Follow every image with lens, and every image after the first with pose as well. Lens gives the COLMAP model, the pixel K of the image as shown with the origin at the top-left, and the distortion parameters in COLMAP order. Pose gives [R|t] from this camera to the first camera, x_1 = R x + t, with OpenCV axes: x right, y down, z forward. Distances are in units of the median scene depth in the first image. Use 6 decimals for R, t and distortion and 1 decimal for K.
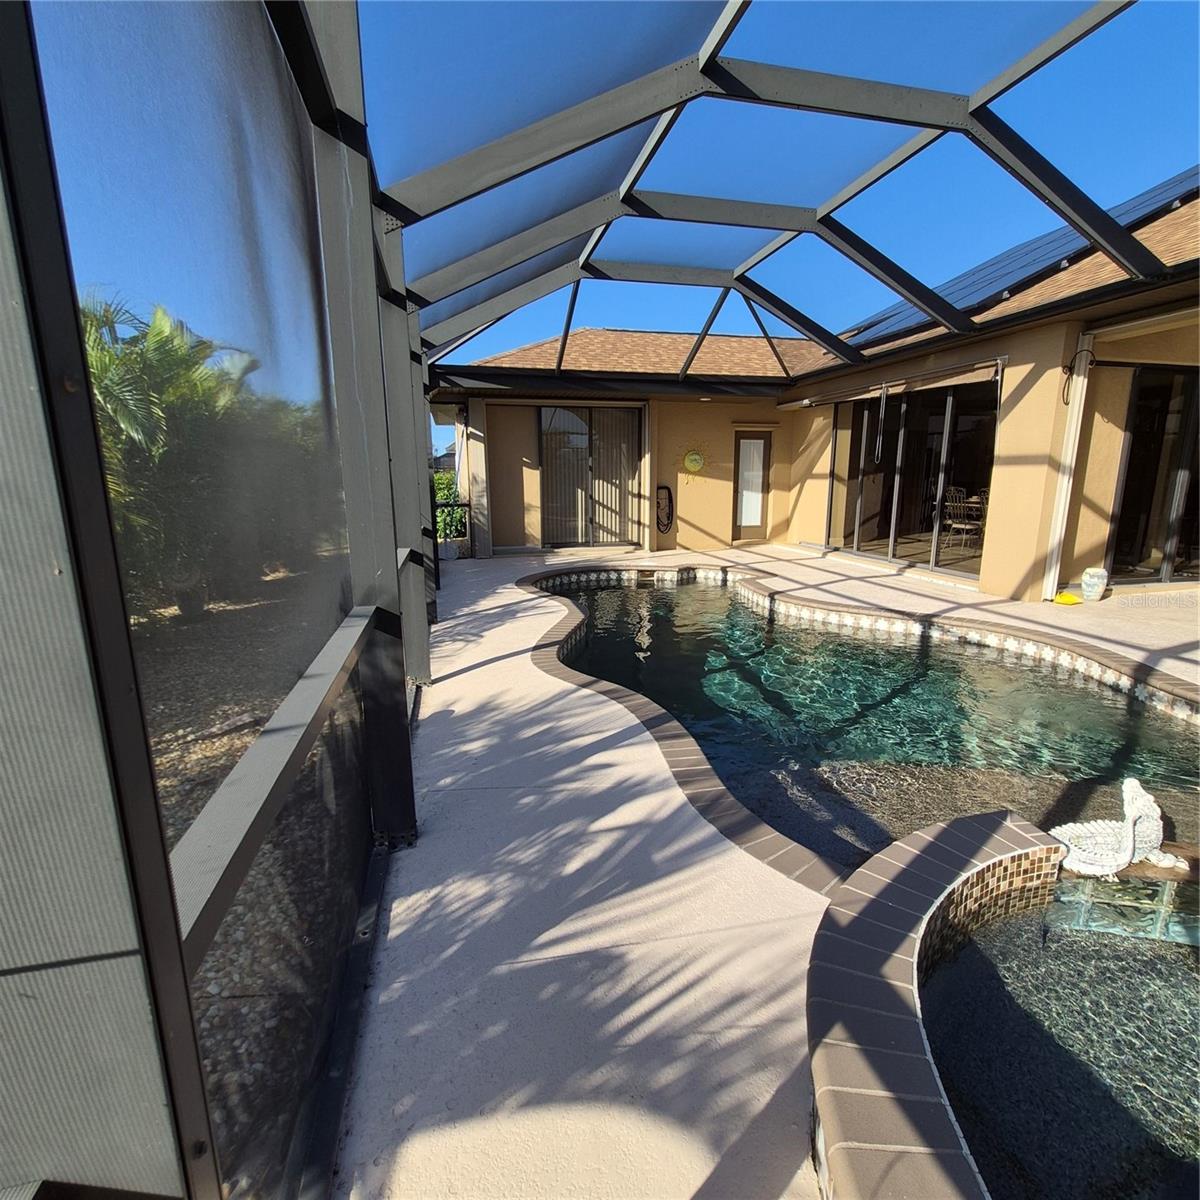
lens RADIAL K [[610.4, 0, 613.6], [0, 610.4, 603.5], [0, 0, 1]] dist [0.000479, 0.000415]
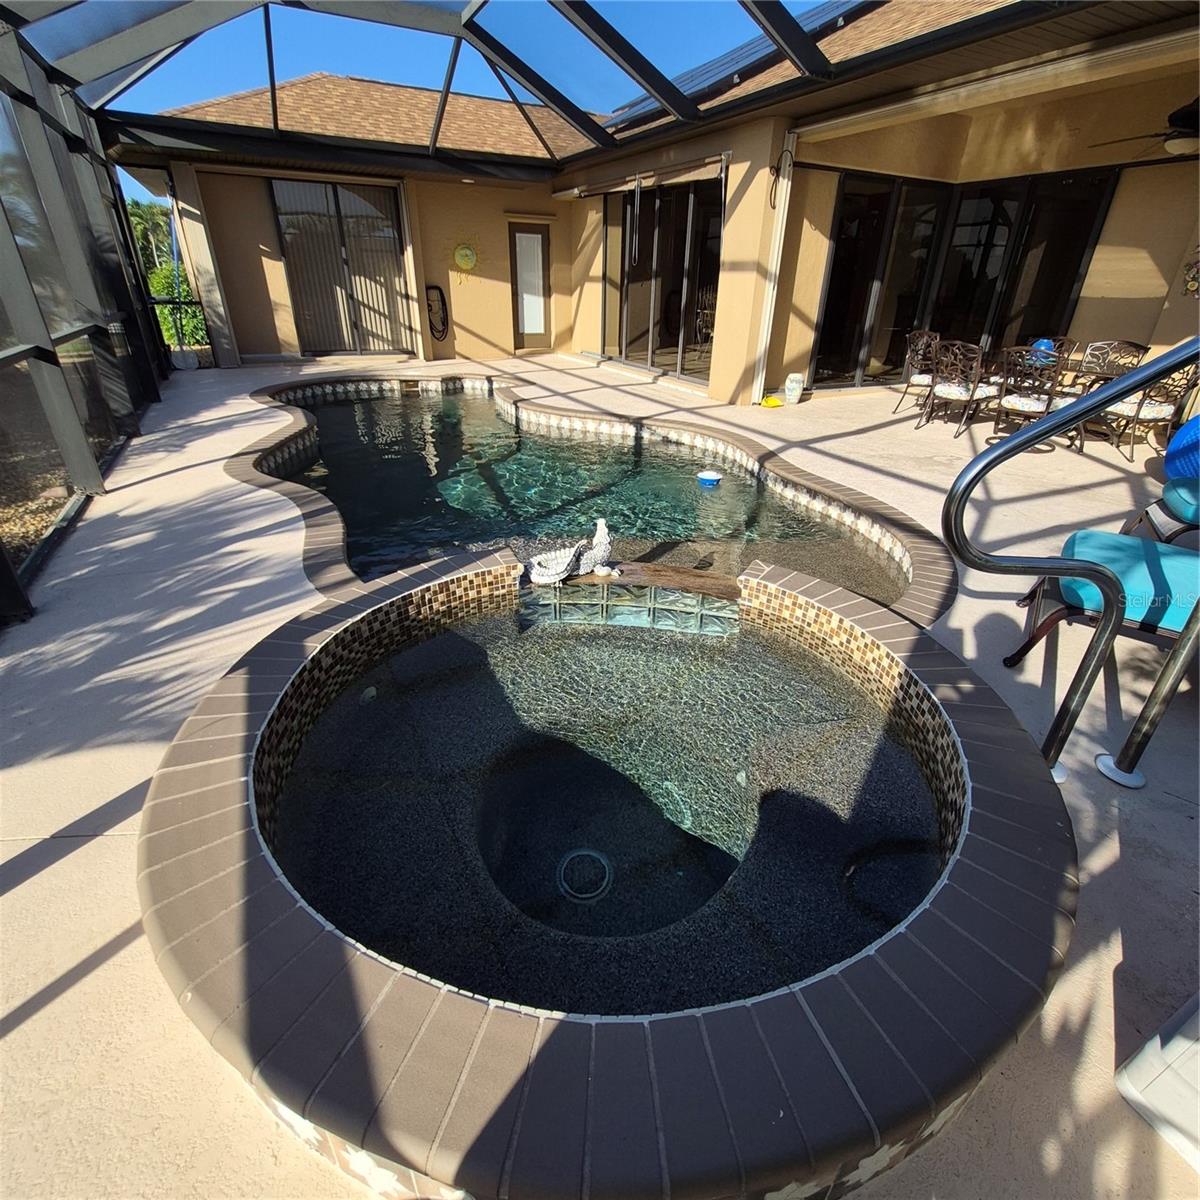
lens RADIAL K [[606.1, 0, 600.0], [0, 606.1, 600.0], [0, 0, 1]] dist [-0.000449, -0.001107]
pose [[0.972860, -0.083228, 0.215910, 0.124524], [0.019856, 0.959661, 0.280457, 0.018717], [-0.230543, -0.268559, 0.935268, -0.072728]]
